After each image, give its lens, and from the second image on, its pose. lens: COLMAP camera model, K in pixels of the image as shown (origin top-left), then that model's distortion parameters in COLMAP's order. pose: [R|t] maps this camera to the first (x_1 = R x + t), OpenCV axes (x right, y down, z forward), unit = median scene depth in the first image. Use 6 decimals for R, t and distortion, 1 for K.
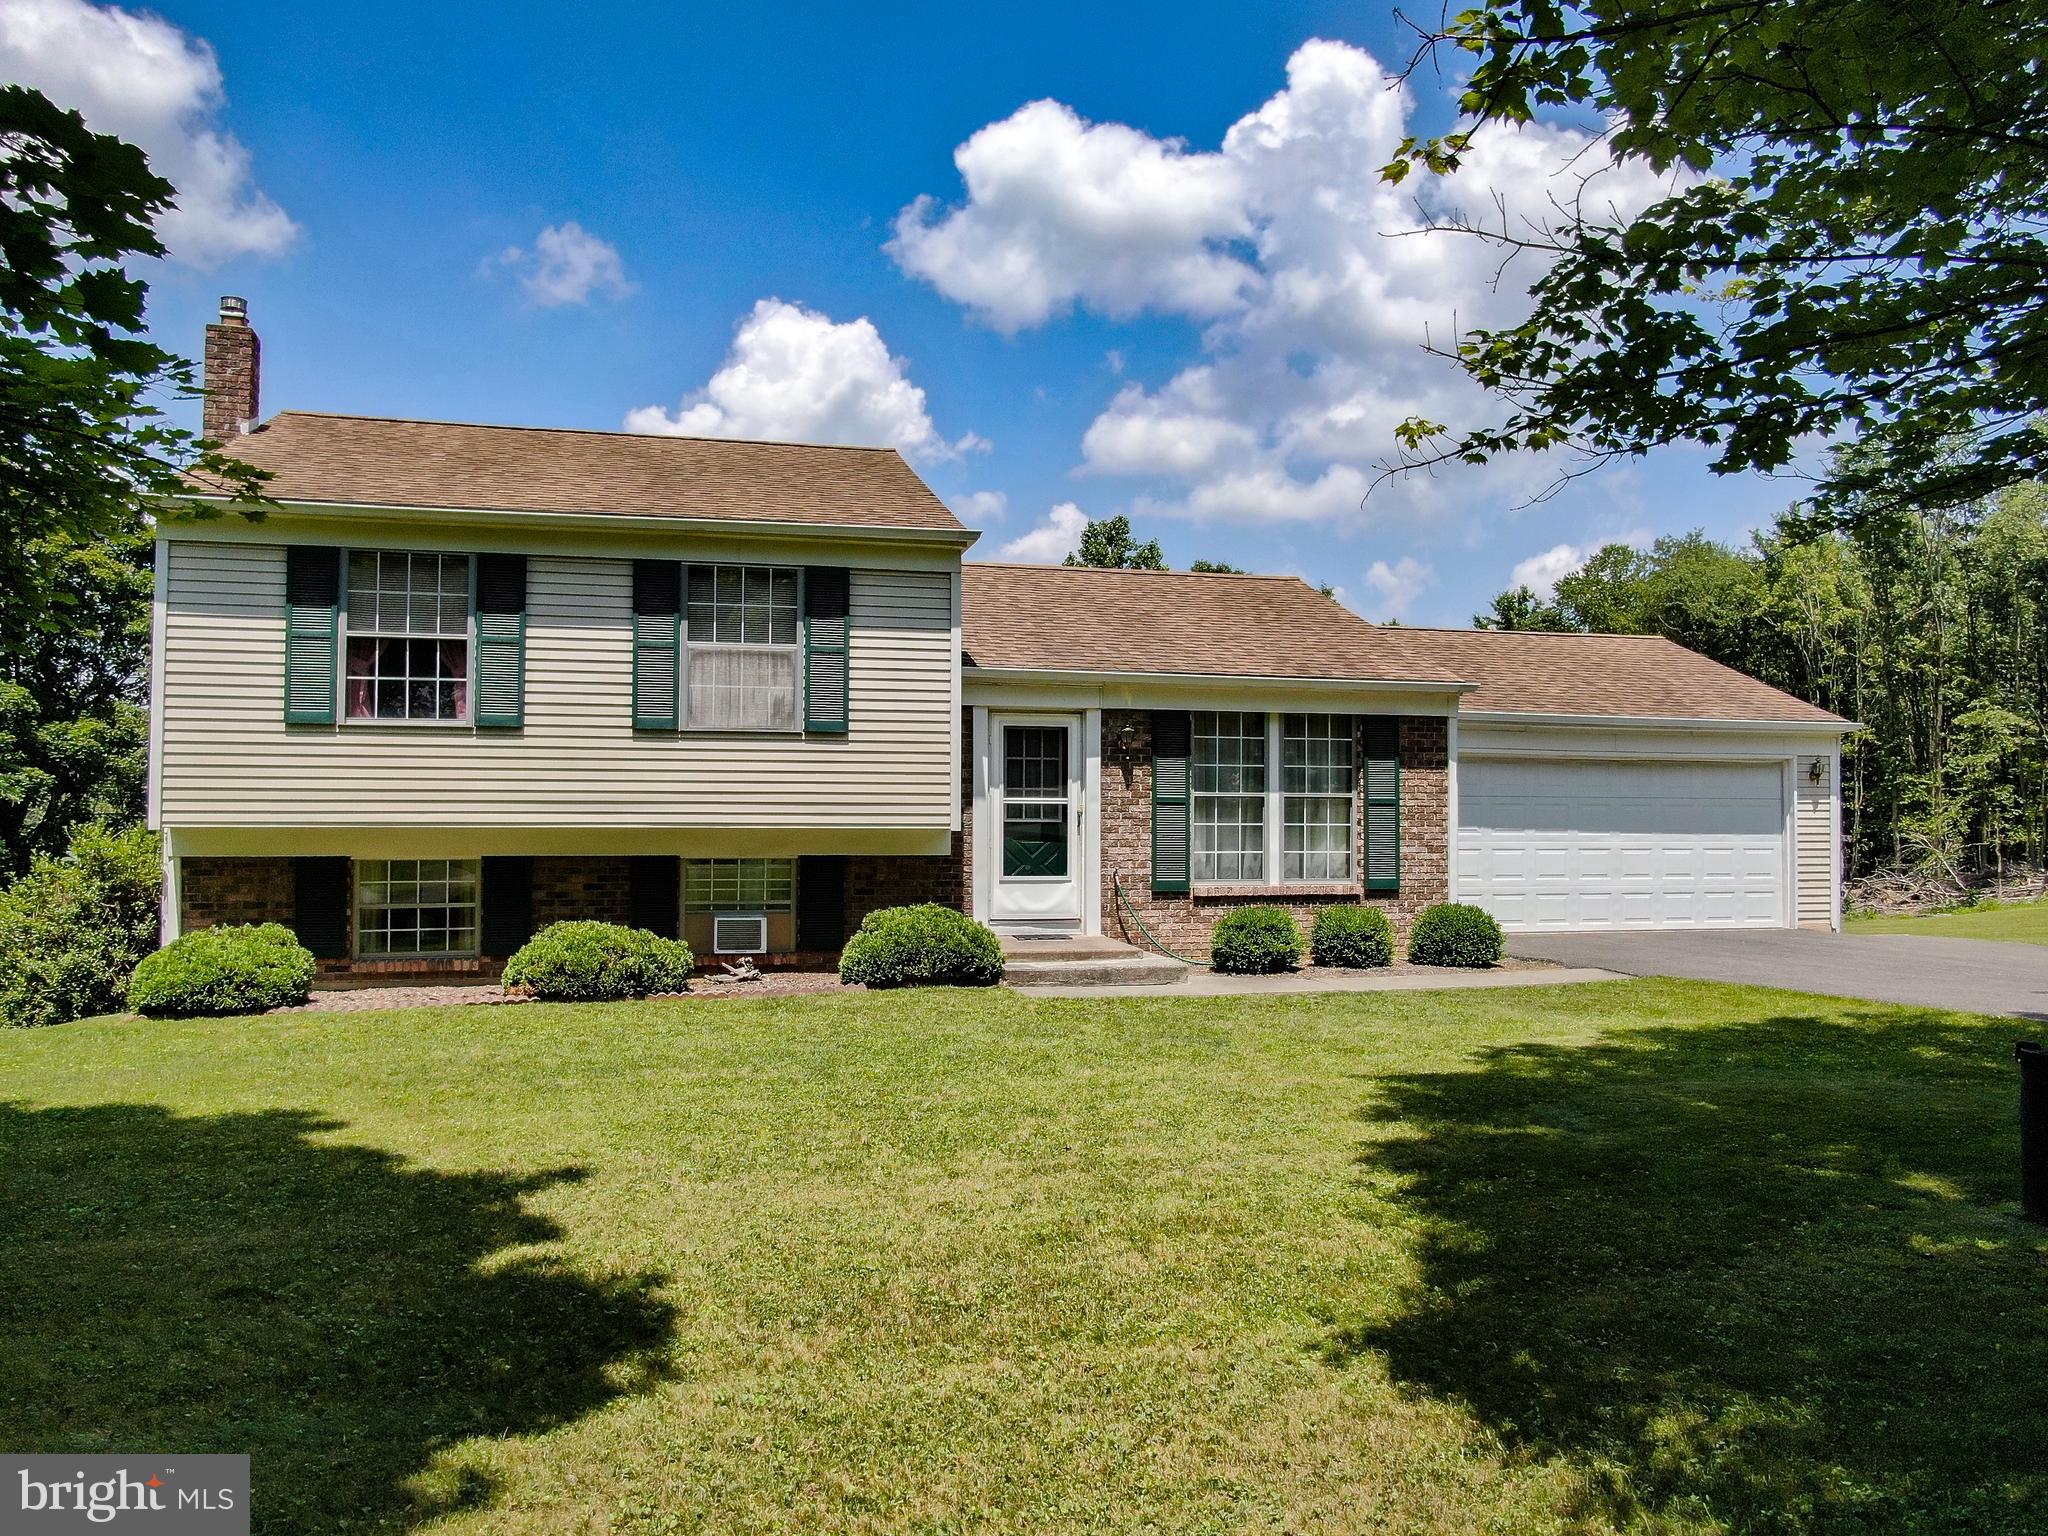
lens RADIAL K [[1479.5, 0, 1028.2], [0, 1479.5, 781.1], [0, 0, 1]] dist [-0.017752, 0.011462]
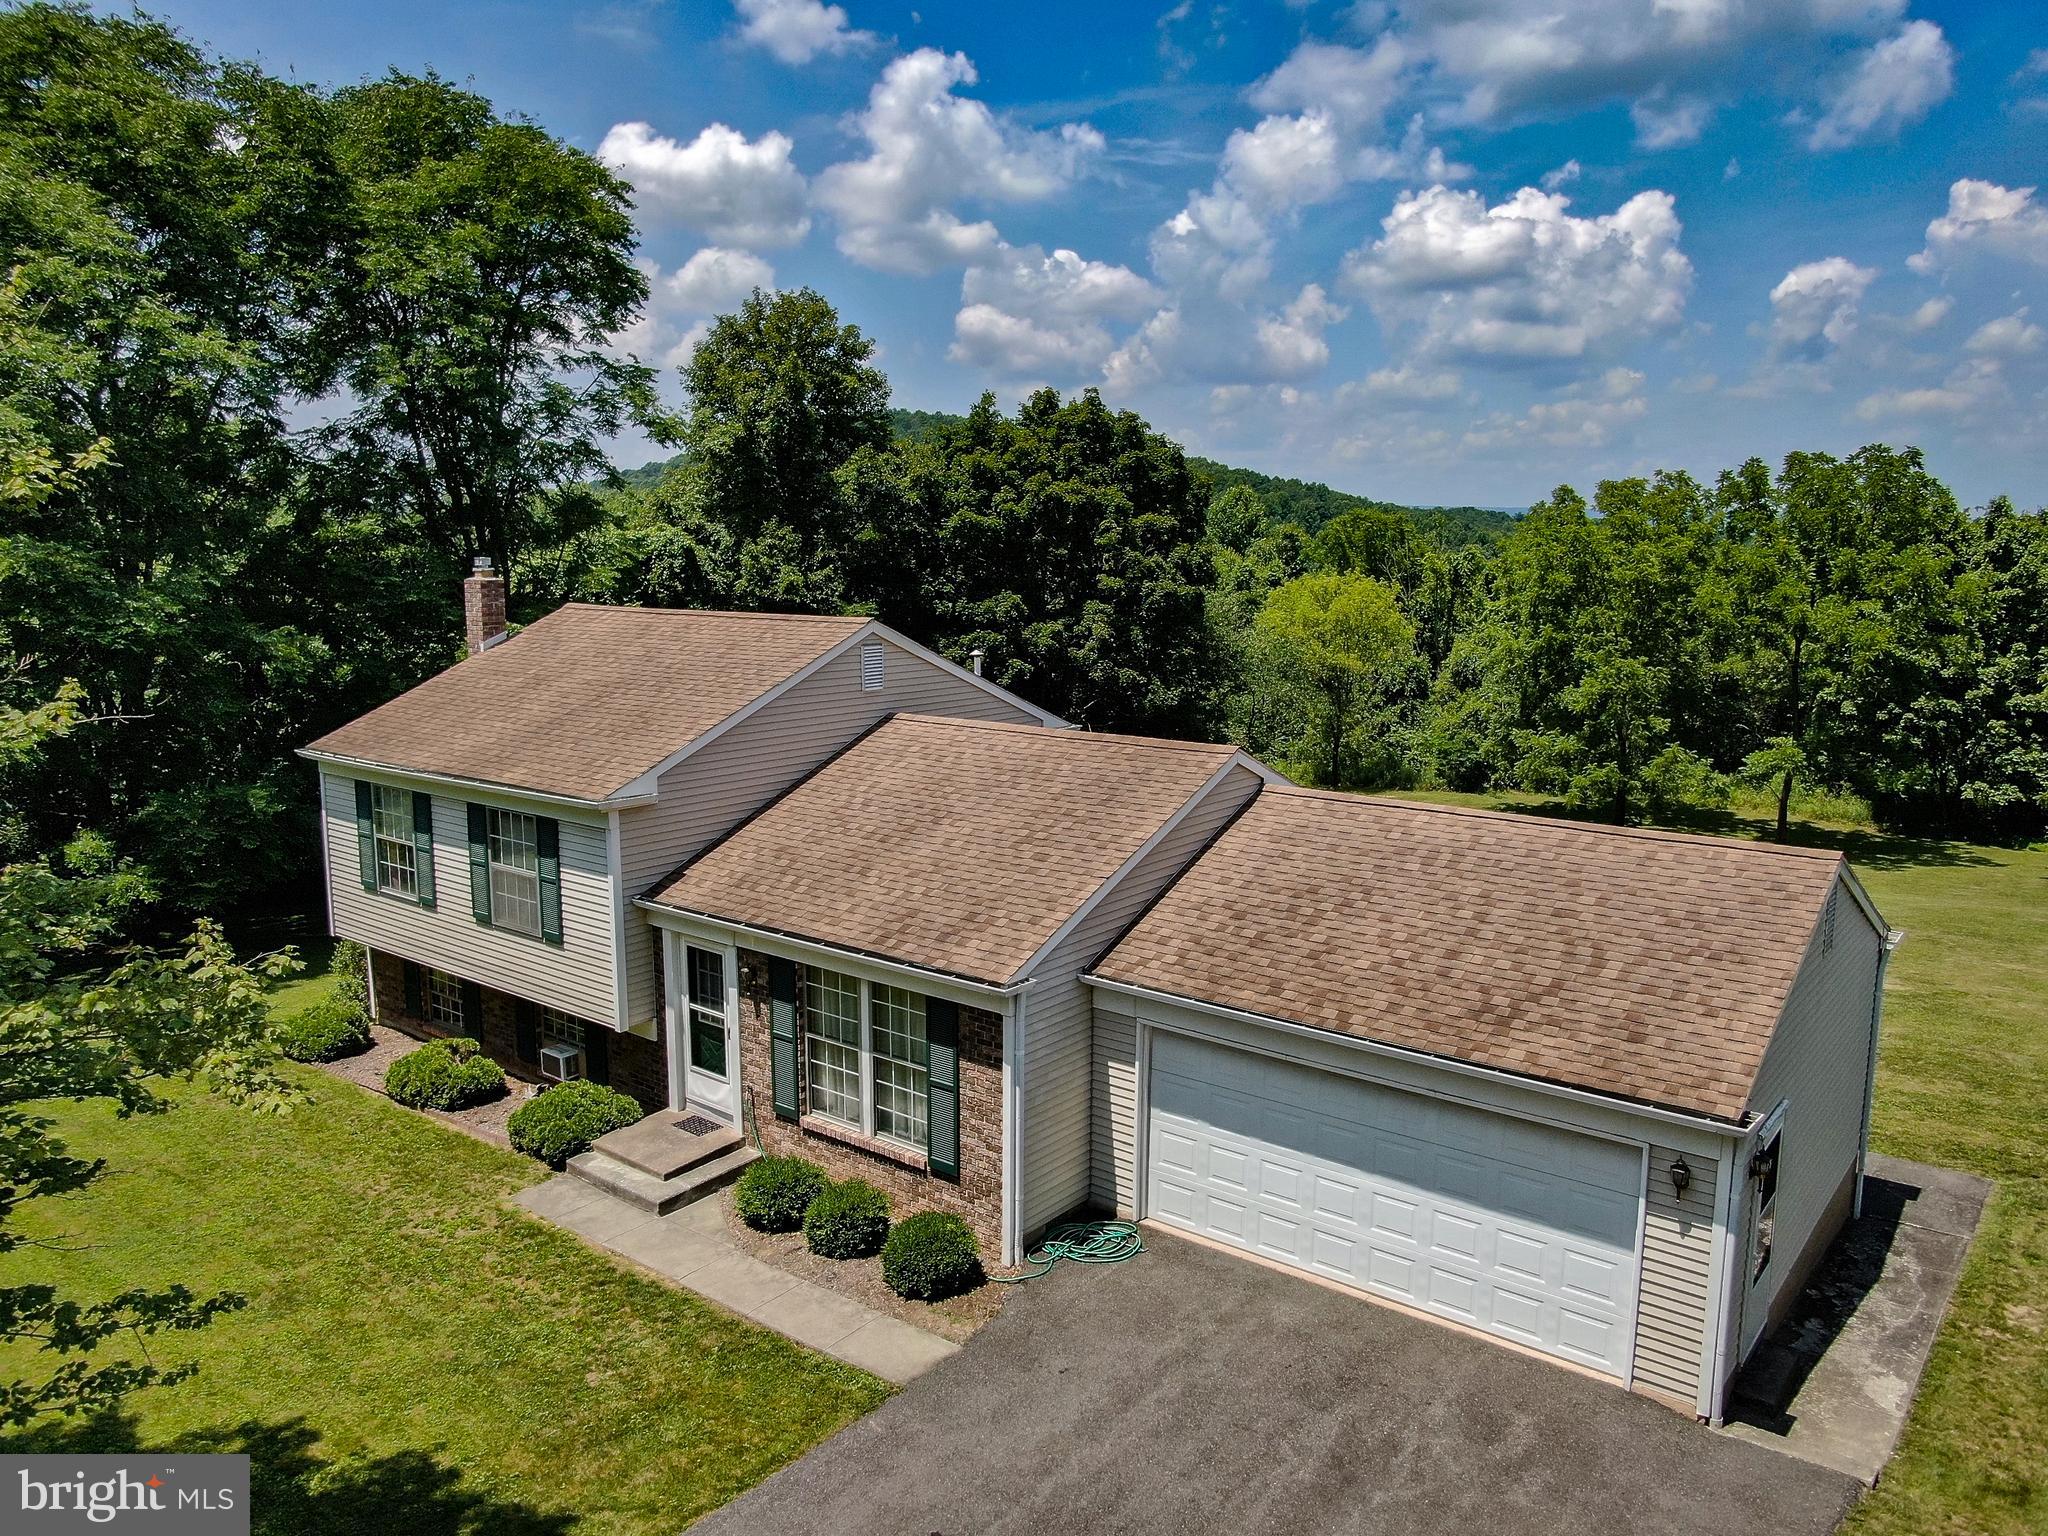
lens RADIAL K [[1479.5, 0, 1028.2], [0, 1479.5, 781.1], [0, 0, 1]] dist [-0.017752, 0.011462]
pose [[0.605870, 0.125841, -0.785548, 1.080125], [0.019288, 0.984797, 0.172635, -0.371909], [0.795330, -0.119746, 0.594232, 0.538680]]
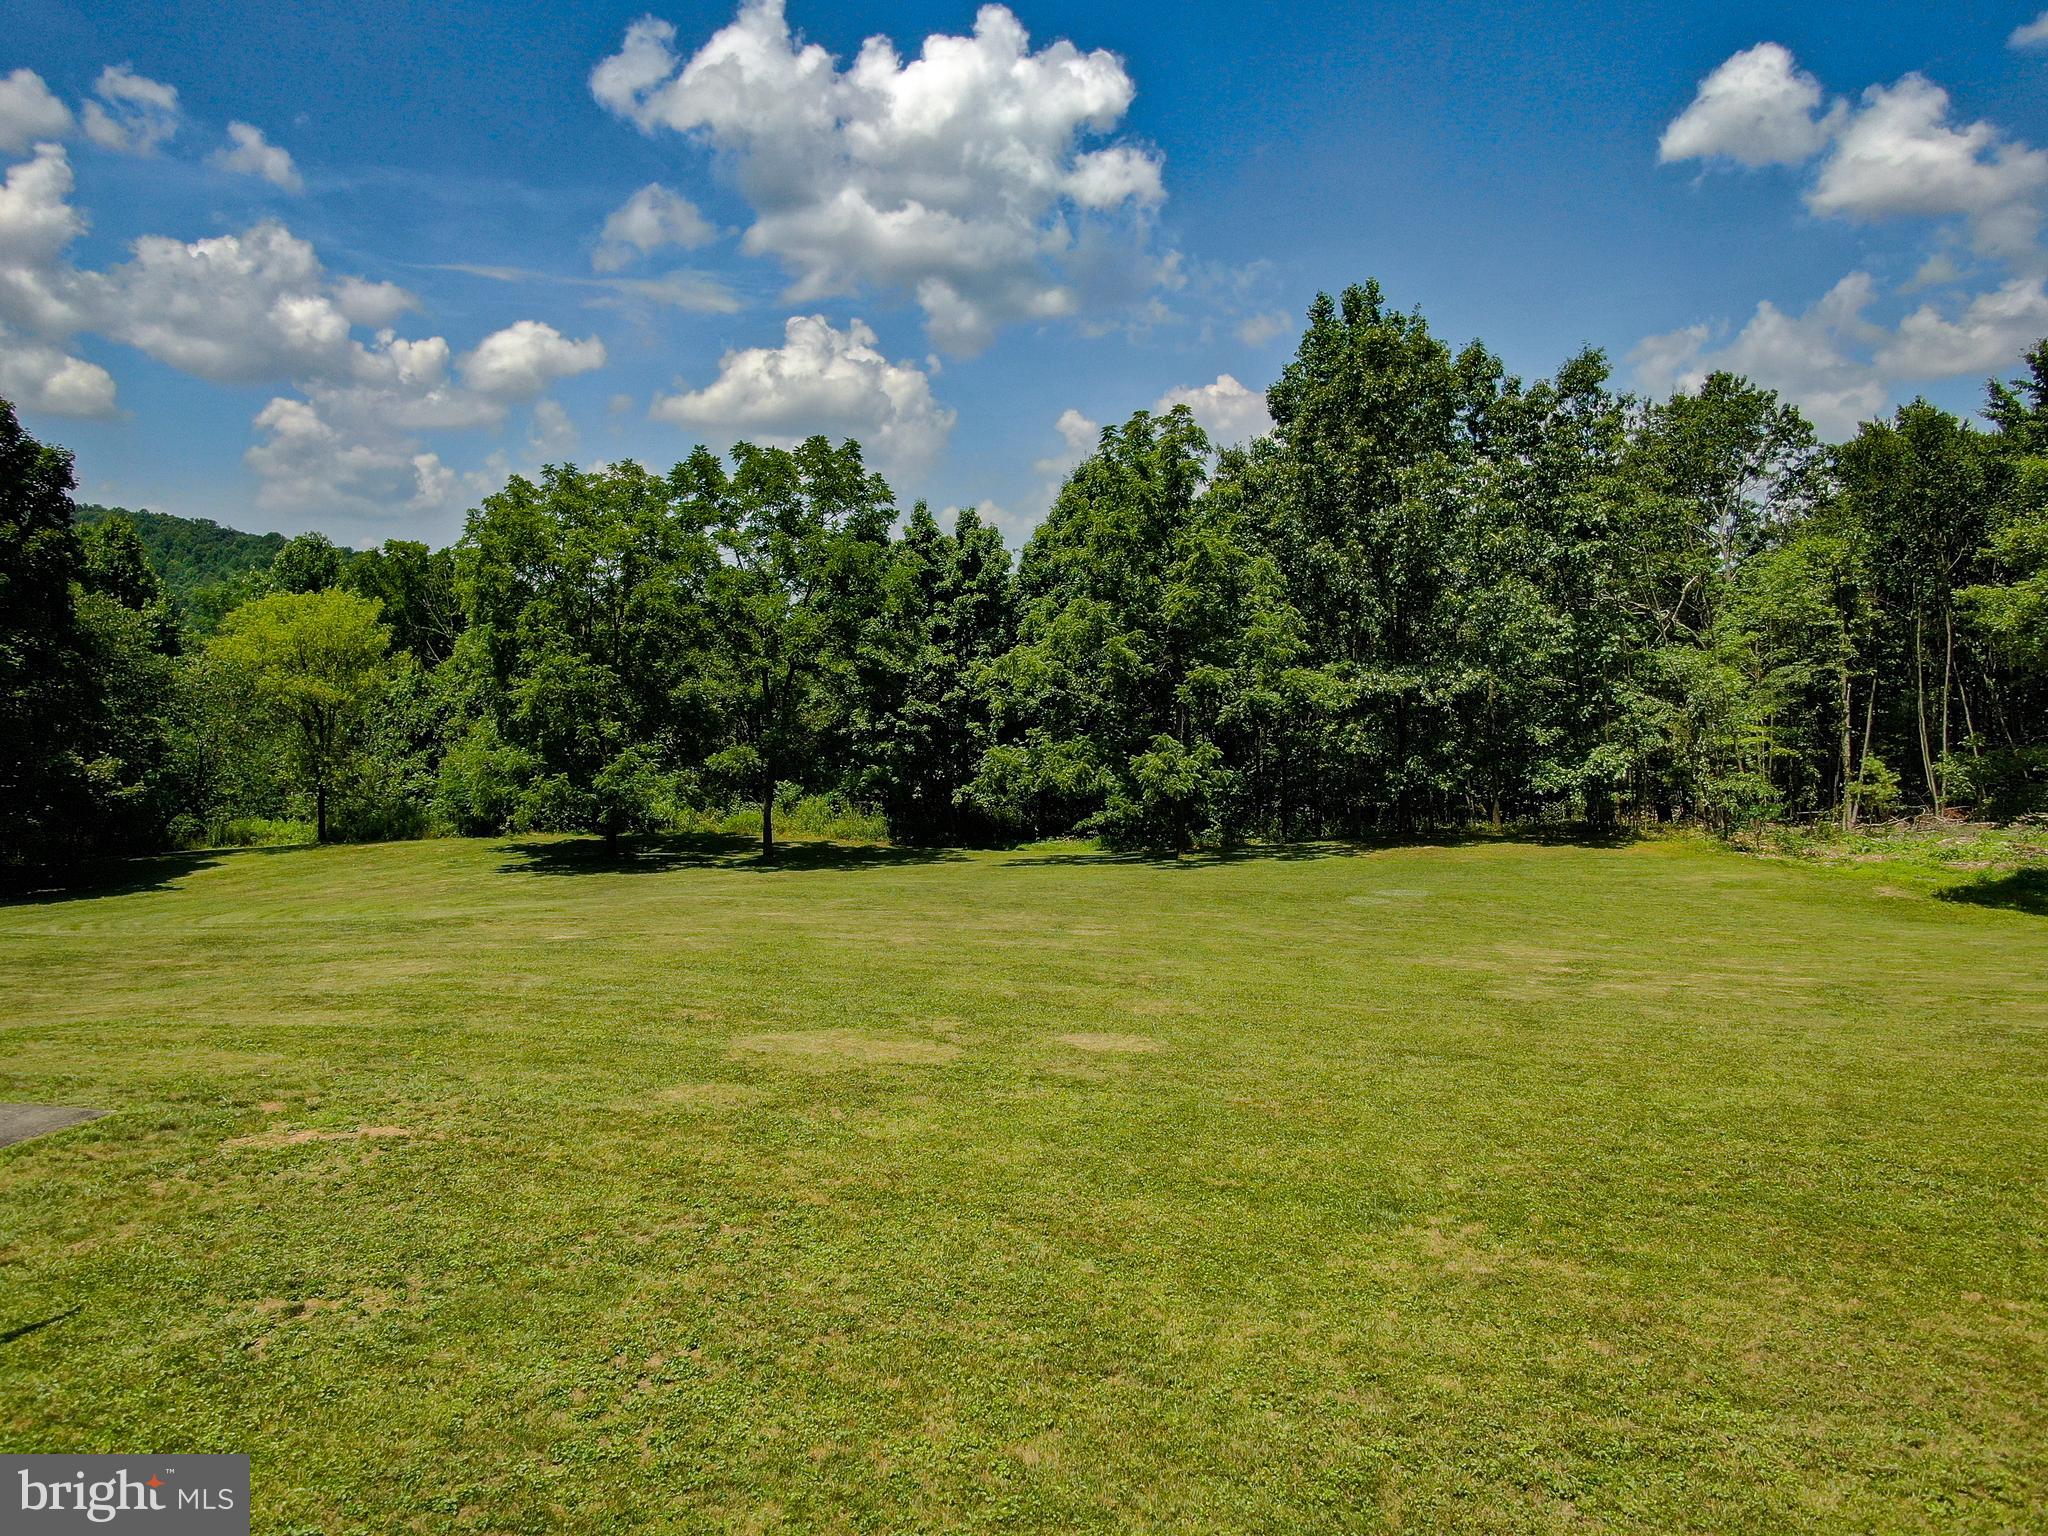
lens RADIAL K [[1479.5, 0, 1028.2], [0, 1479.5, 781.1], [0, 0, 1]] dist [-0.017752, 0.011462]
pose [[0.896967, 0.031495, -0.440974, 1.427123], [0.014765, 0.994769, 0.101080, -0.054403], [0.441850, -0.097177, 0.891810, 1.429512]]
